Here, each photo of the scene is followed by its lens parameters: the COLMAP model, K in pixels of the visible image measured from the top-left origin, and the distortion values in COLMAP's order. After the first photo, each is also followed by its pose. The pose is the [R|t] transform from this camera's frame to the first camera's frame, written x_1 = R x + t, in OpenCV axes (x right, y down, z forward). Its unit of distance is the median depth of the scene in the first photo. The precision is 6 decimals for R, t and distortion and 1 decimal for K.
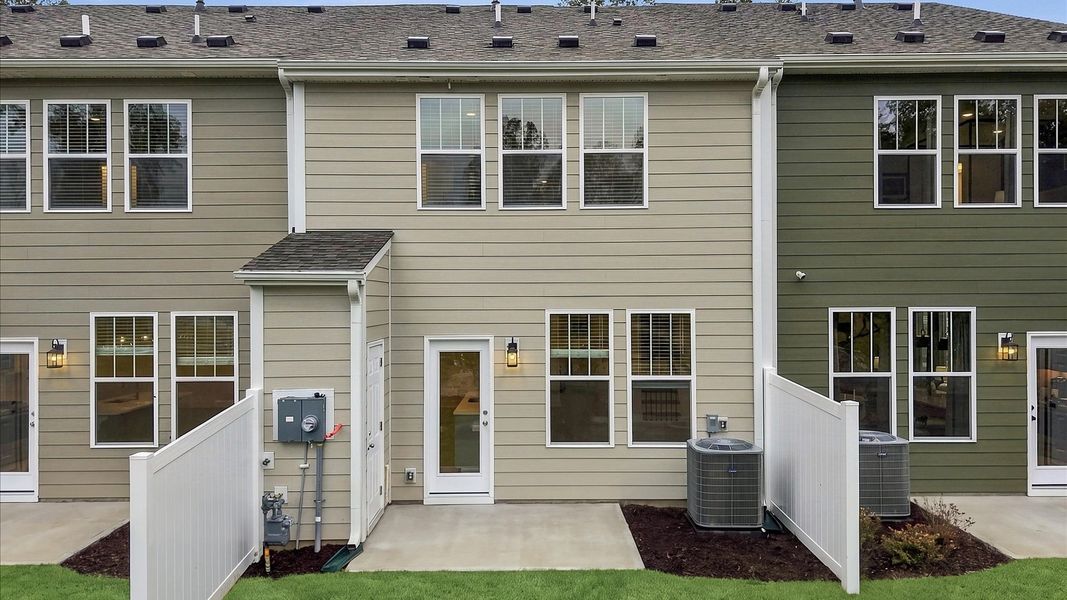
lens RADIAL K [[796.4, 0, 533.5], [0, 796.4, 300.0], [0, 0, 1]] dist [0.055852, -0.088780]
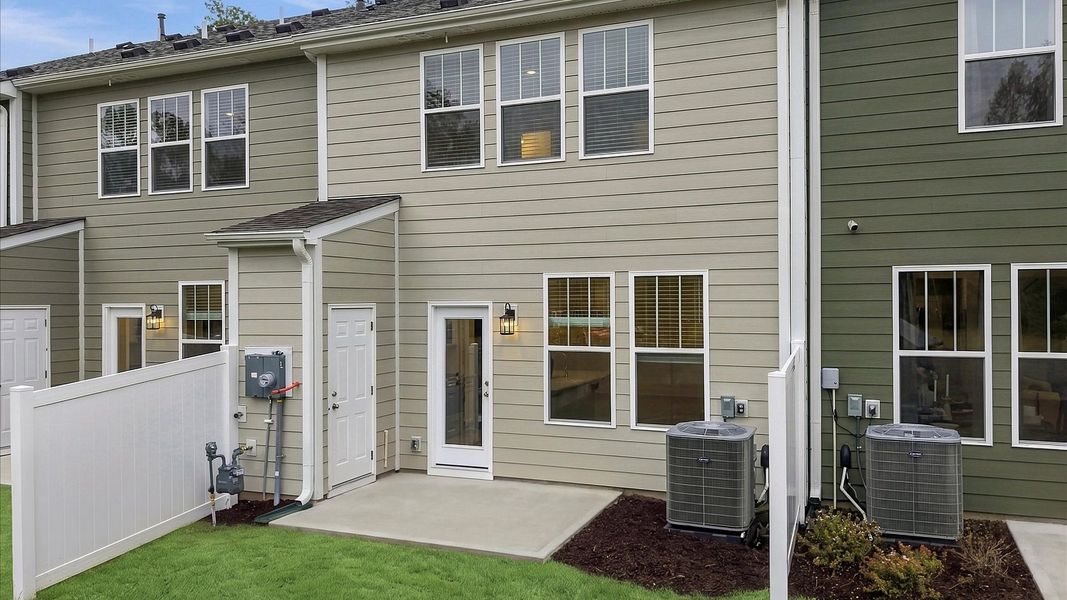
lens RADIAL K [[840.3, 0, 533.5], [0, 840.3, 300.0], [0, 0, 1]] dist [0.016278, -0.003122]
pose [[0.915609, -0.001109, -0.402069, 0.390634], [0.004028, 0.999971, 0.006415, 0.036765], [0.402050, -0.007493, 0.915587, 0.115961]]
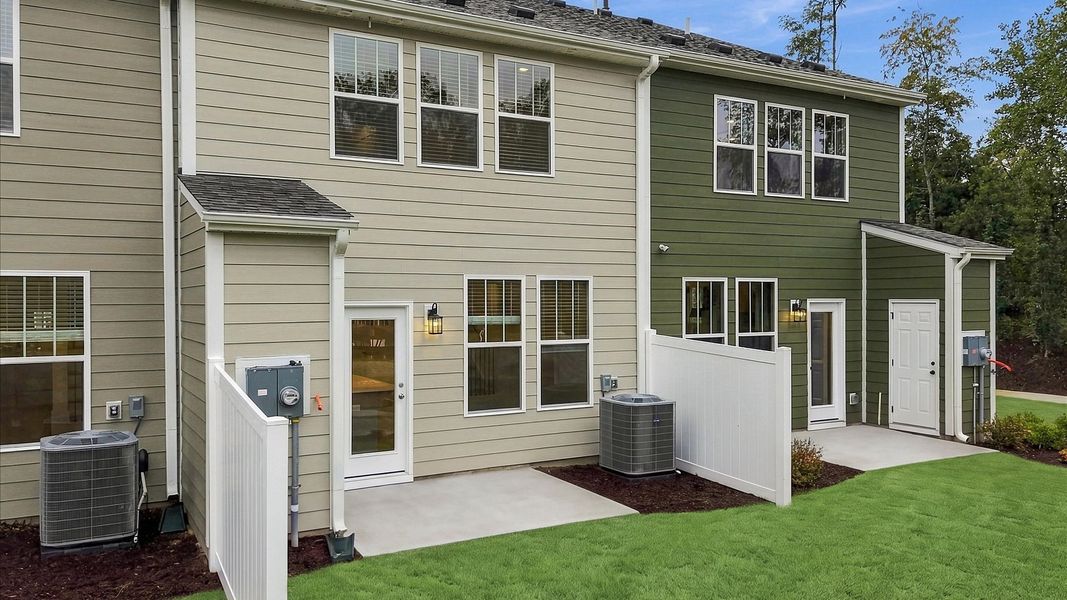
lens RADIAL K [[796.4, 0, 533.5], [0, 796.4, 300.0], [0, 0, 1]] dist [0.055852, -0.088780]
pose [[0.876362, 0.000102, 0.481654, -0.374292], [-0.001226, 0.999997, 0.002020, 0.040907], [-0.481652, -0.002361, 0.876359, 0.115280]]
